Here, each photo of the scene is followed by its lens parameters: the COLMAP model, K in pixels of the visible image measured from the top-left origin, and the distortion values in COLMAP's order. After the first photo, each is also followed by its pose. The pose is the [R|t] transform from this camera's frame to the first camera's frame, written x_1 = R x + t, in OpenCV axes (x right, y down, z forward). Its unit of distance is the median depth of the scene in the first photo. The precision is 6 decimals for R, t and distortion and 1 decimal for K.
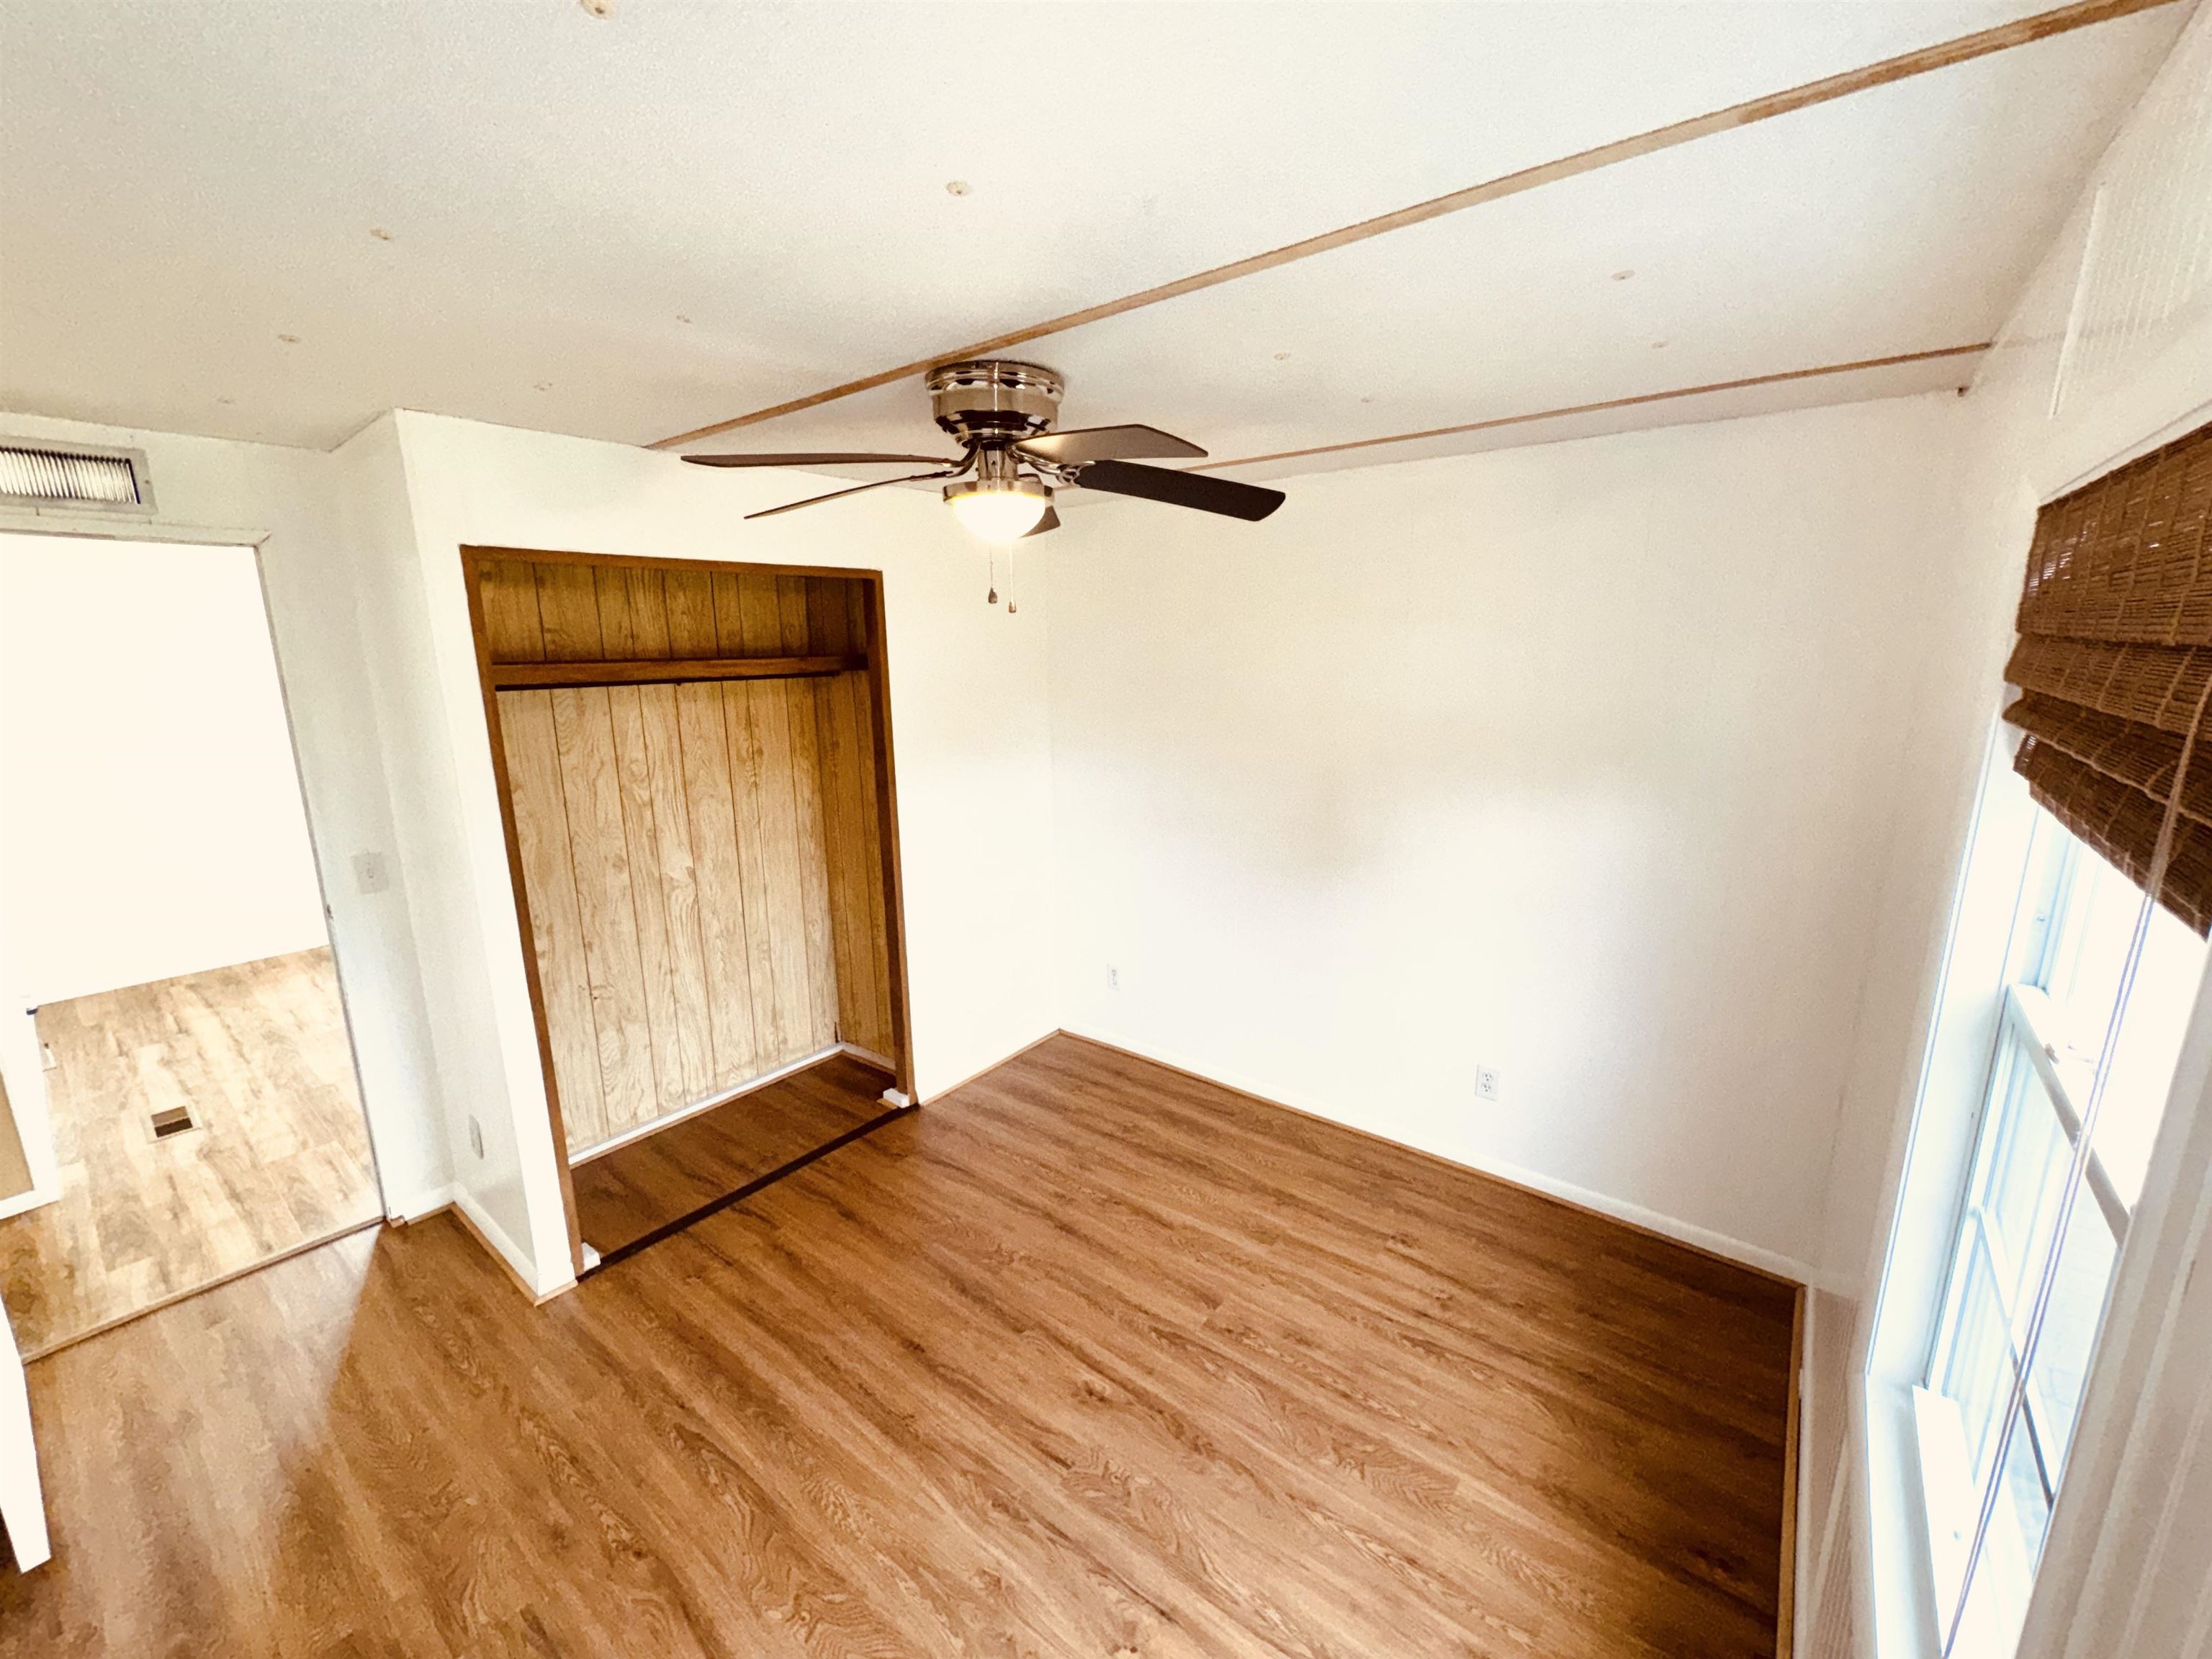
lens RADIAL K [[877.9, 0, 1101.5], [0, 877.9, 824.1], [0, 0, 1]] dist [-0.005041, 0.000053]
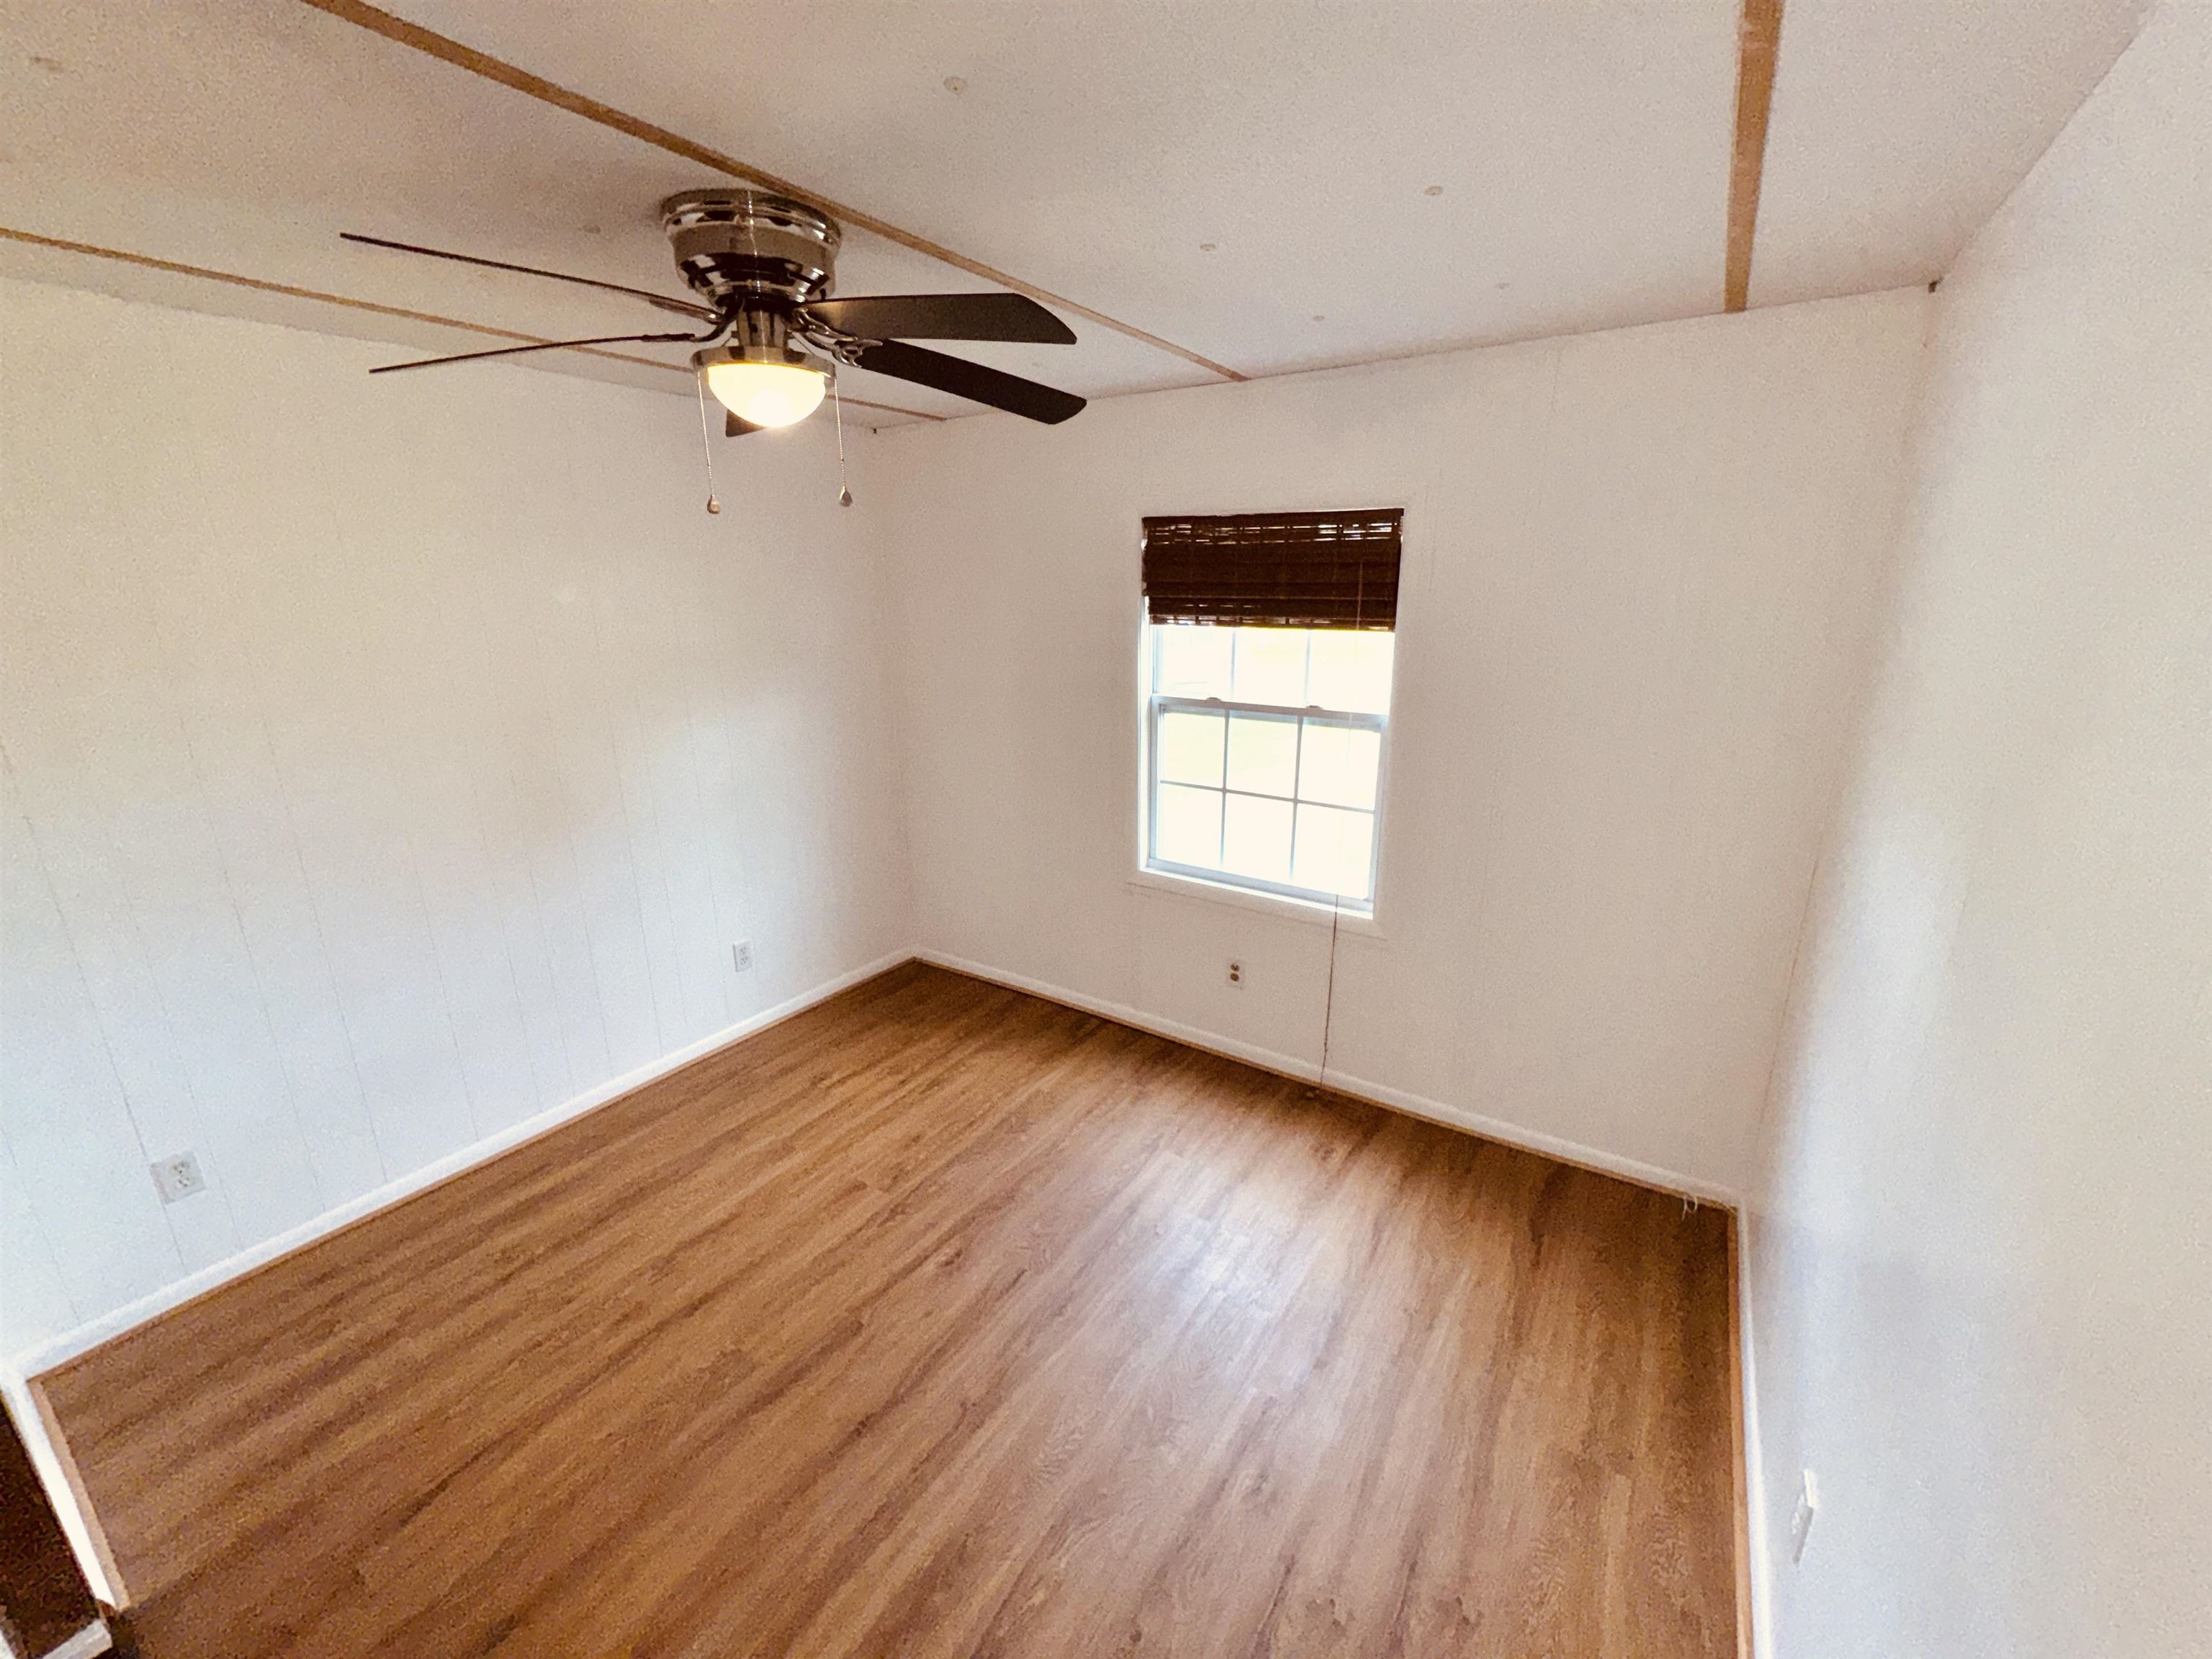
lens RADIAL K [[877.9, 0, 1103.8], [0, 877.9, 826.7], [0, 0, 1]] dist [-0.005041, 0.000053]
pose [[-0.080891, -0.260713, 0.962022, -0.837776], [0.209485, 0.939179, 0.272137, -0.103251], [-0.974460, 0.223542, -0.021355, 0.642527]]
